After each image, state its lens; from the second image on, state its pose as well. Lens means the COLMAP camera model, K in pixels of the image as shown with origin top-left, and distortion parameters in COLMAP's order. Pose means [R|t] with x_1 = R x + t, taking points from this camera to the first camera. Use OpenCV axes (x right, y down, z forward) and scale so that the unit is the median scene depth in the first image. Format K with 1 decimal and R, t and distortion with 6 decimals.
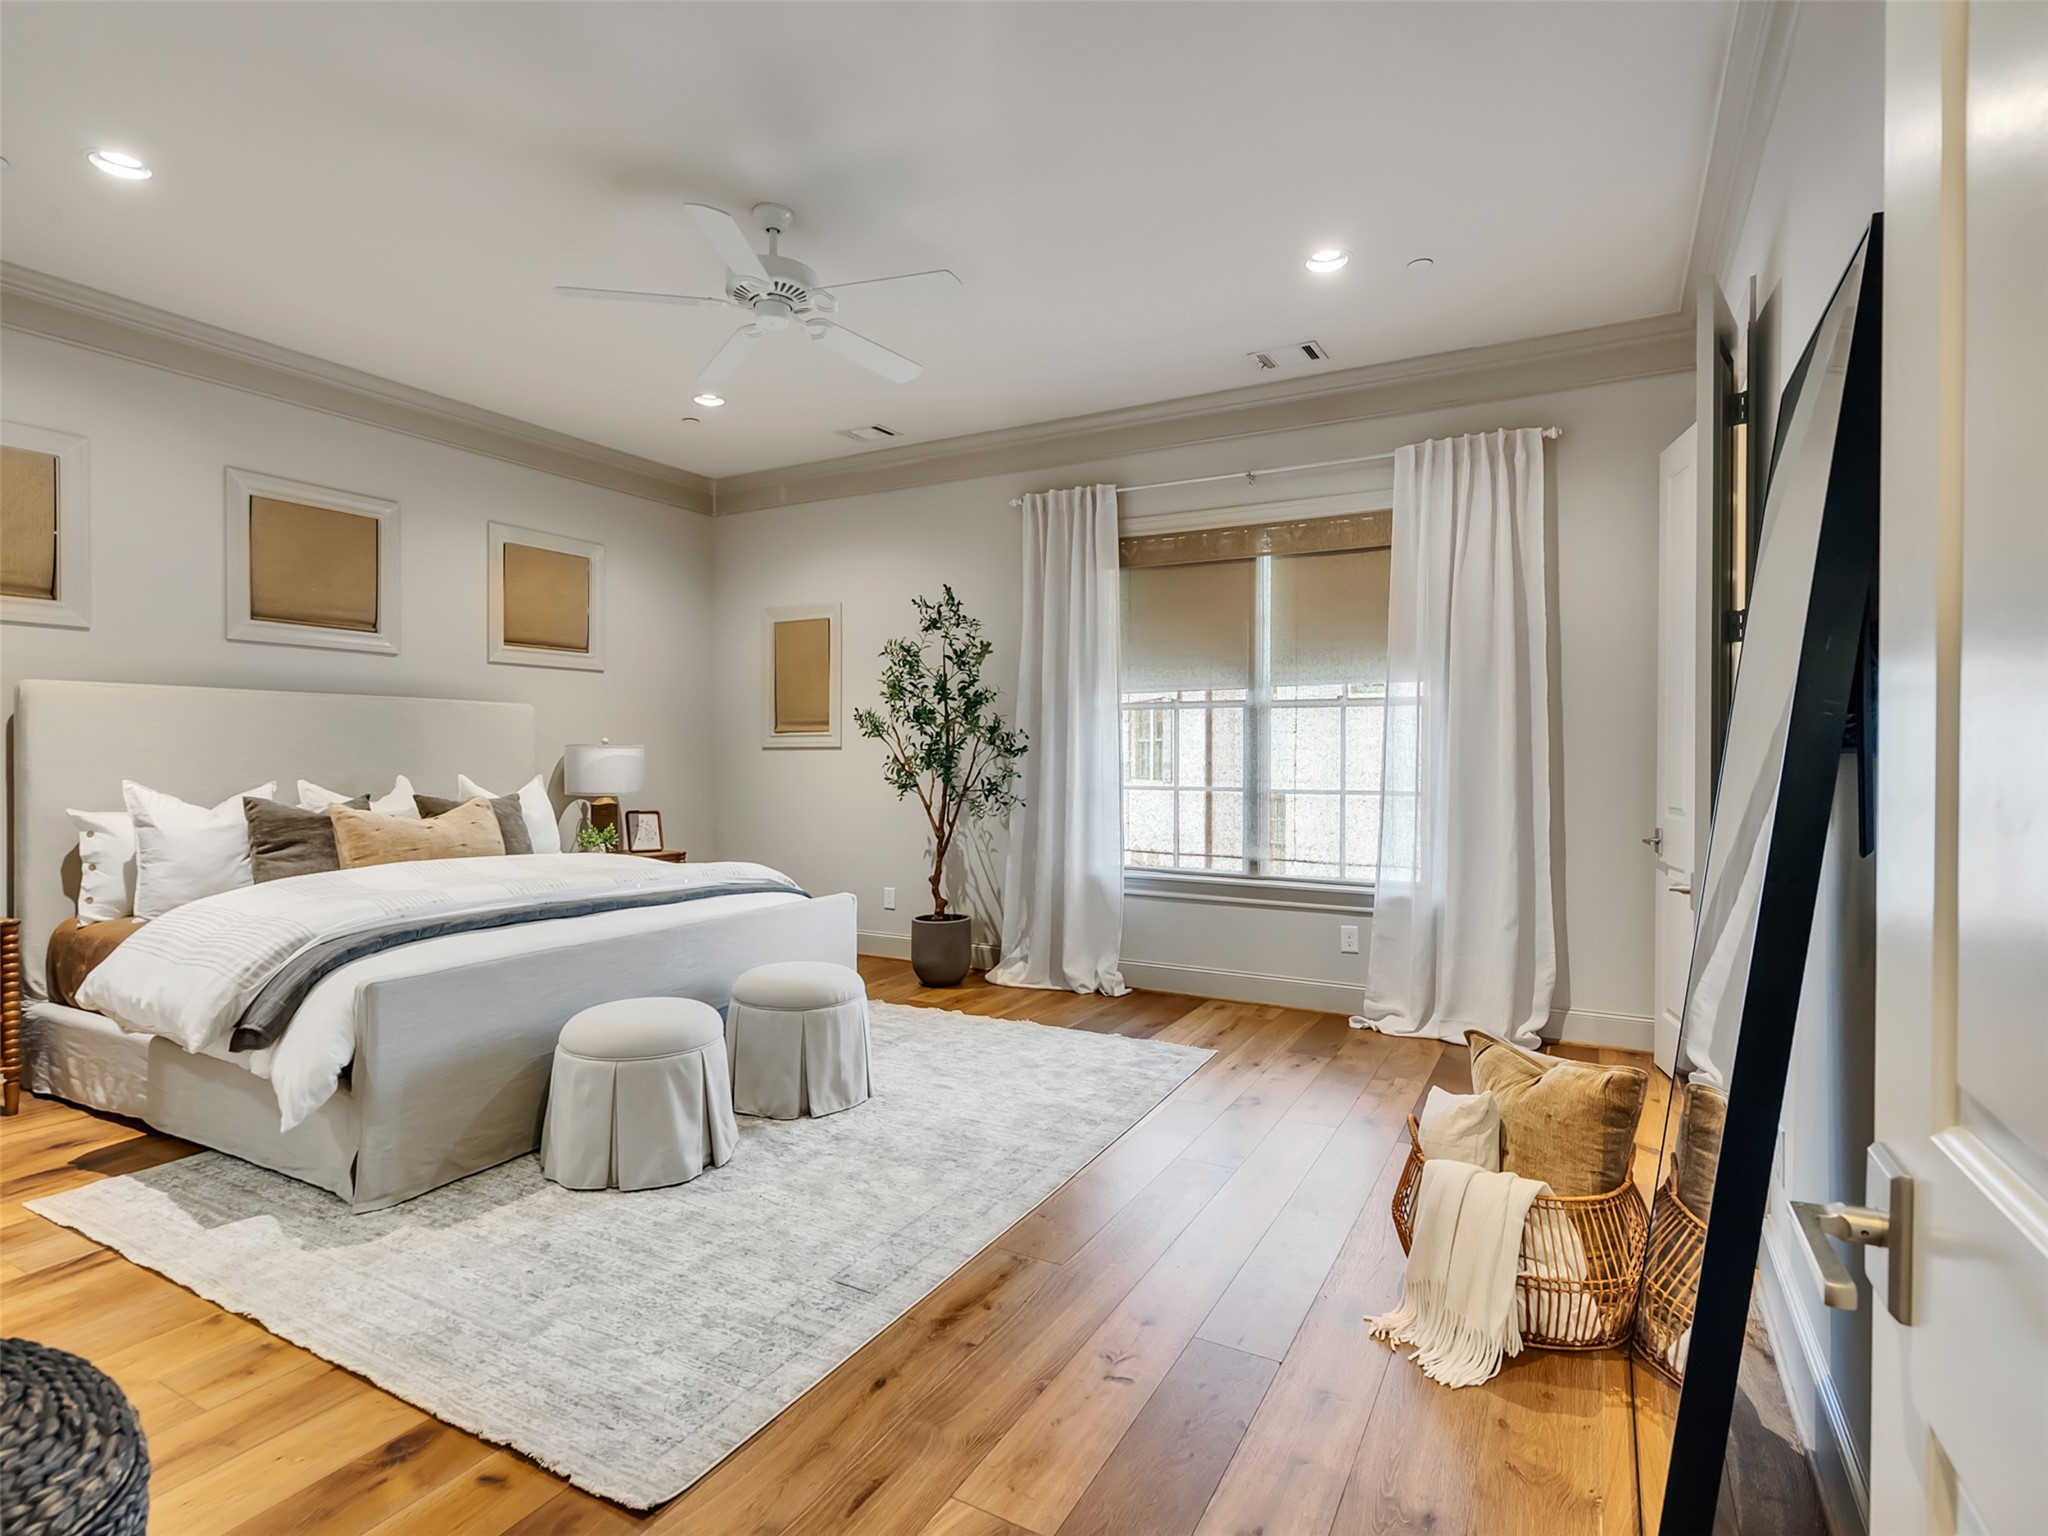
lens RADIAL K [[1040.9, 0, 986.6], [0, 1040.9, 768.4], [0, 0, 1]] dist [-0.009361, 0.005842]
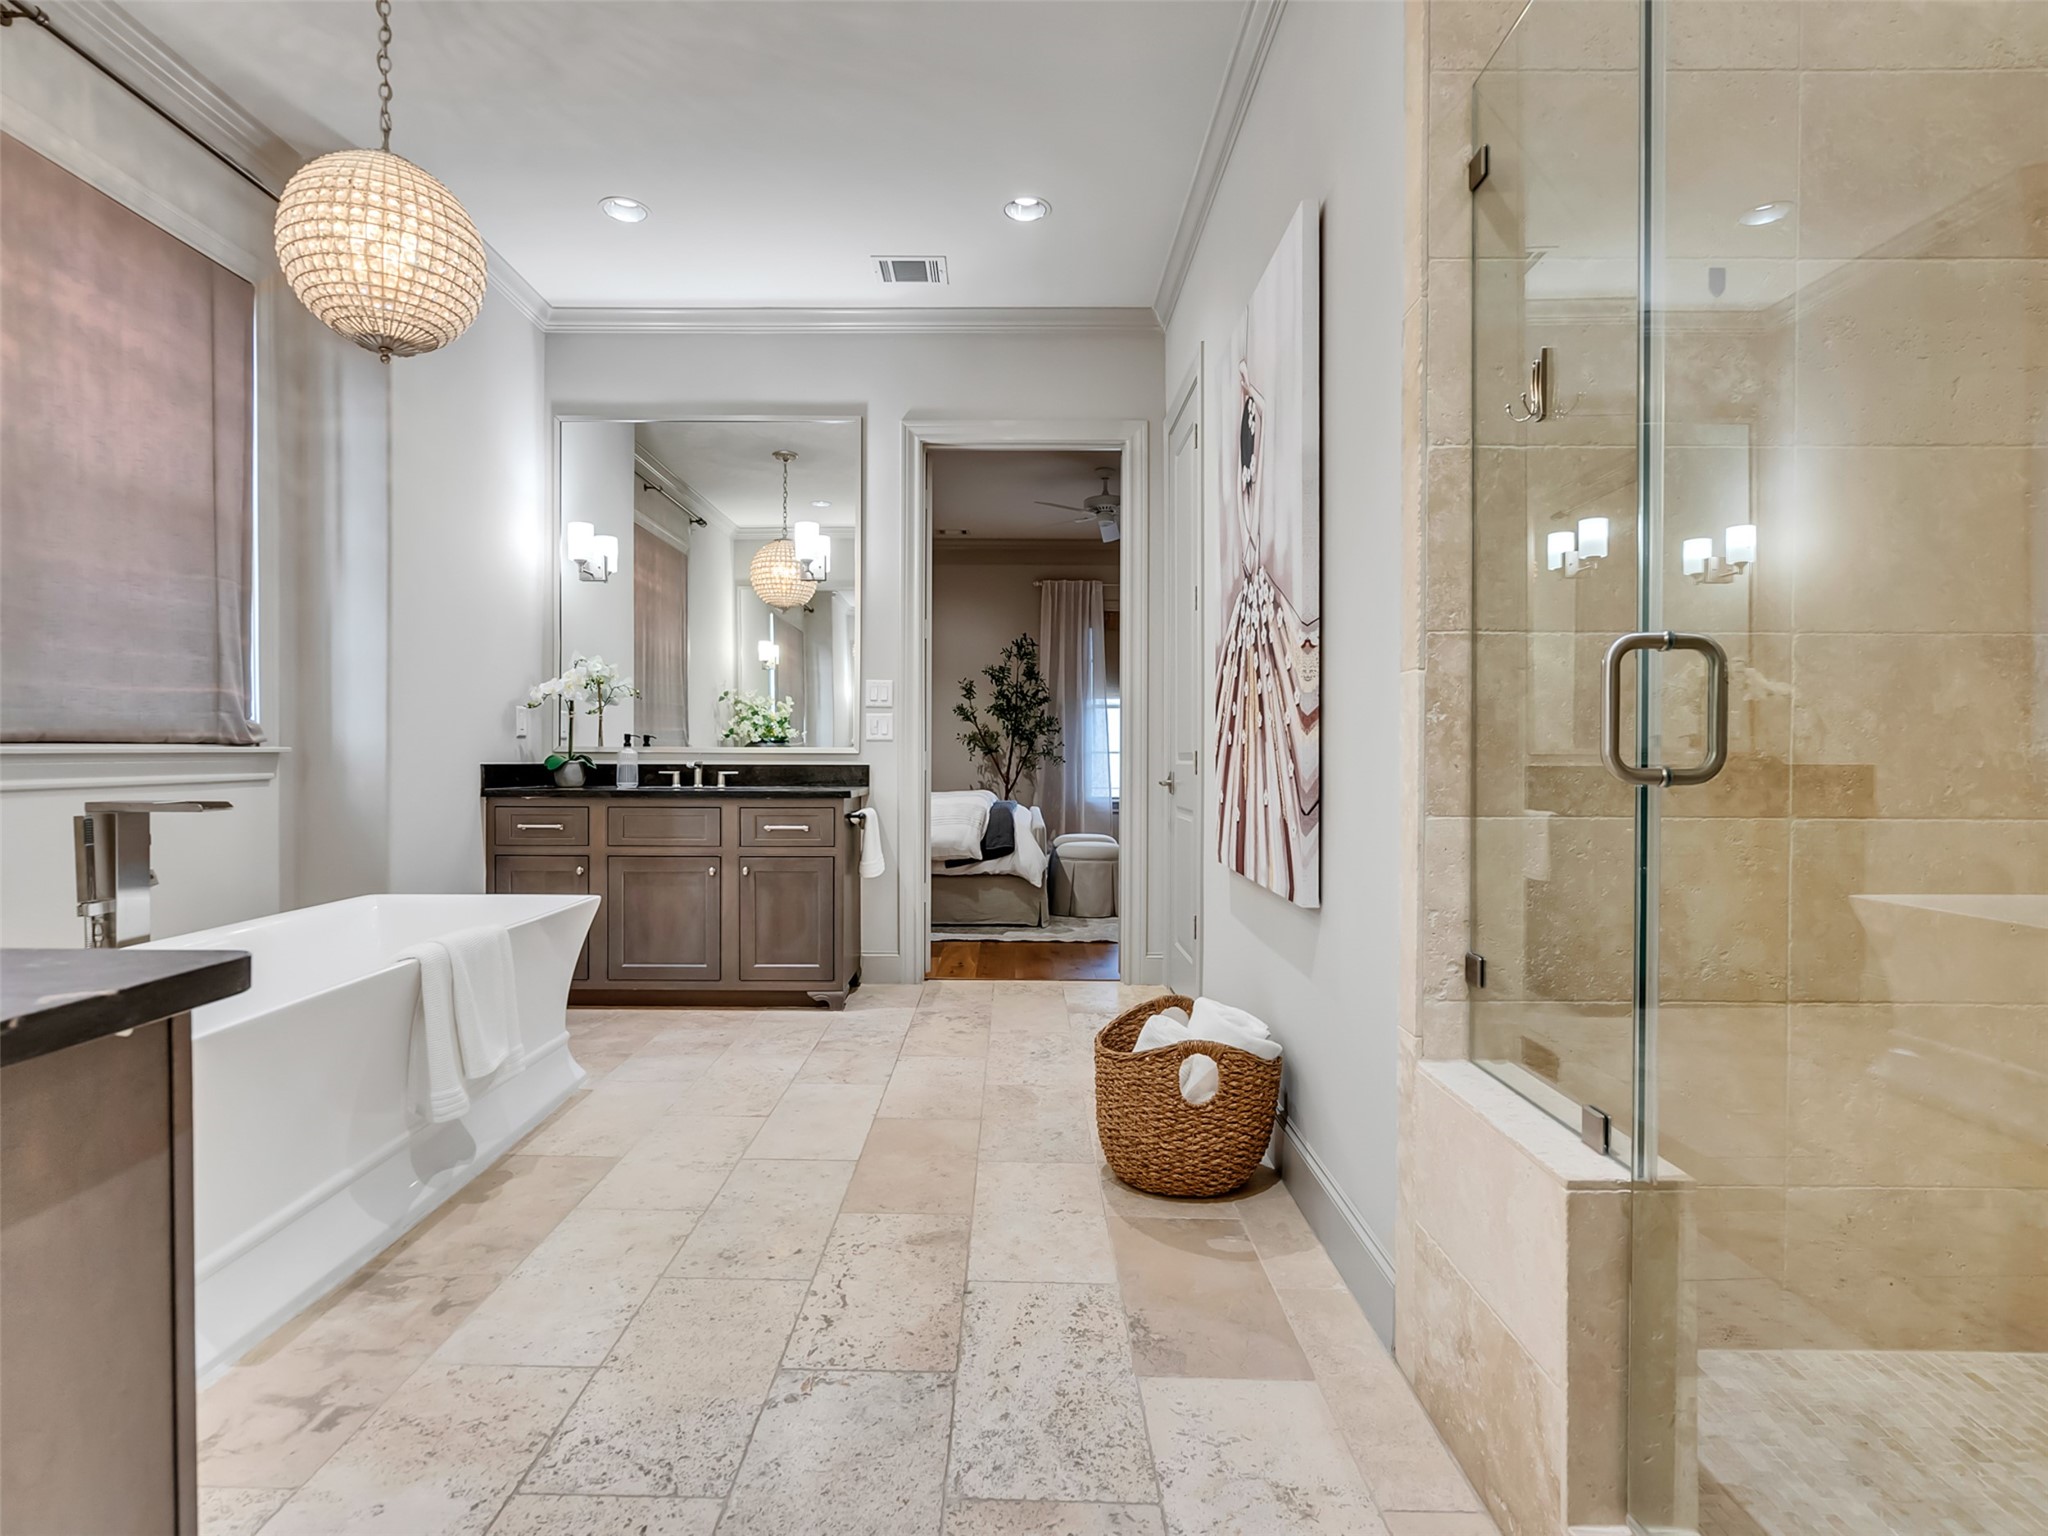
lens RADIAL K [[1040.9, 0, 1010.9], [0, 1040.9, 764.5], [0, 0, 1]] dist [-0.009361, 0.005842]
pose [[0.863413, -0.005667, 0.504466, -0.971687], [0.006669, 0.999978, -0.000181, 0.041137], [-0.504454, 0.003521, 0.863432, -0.490149]]
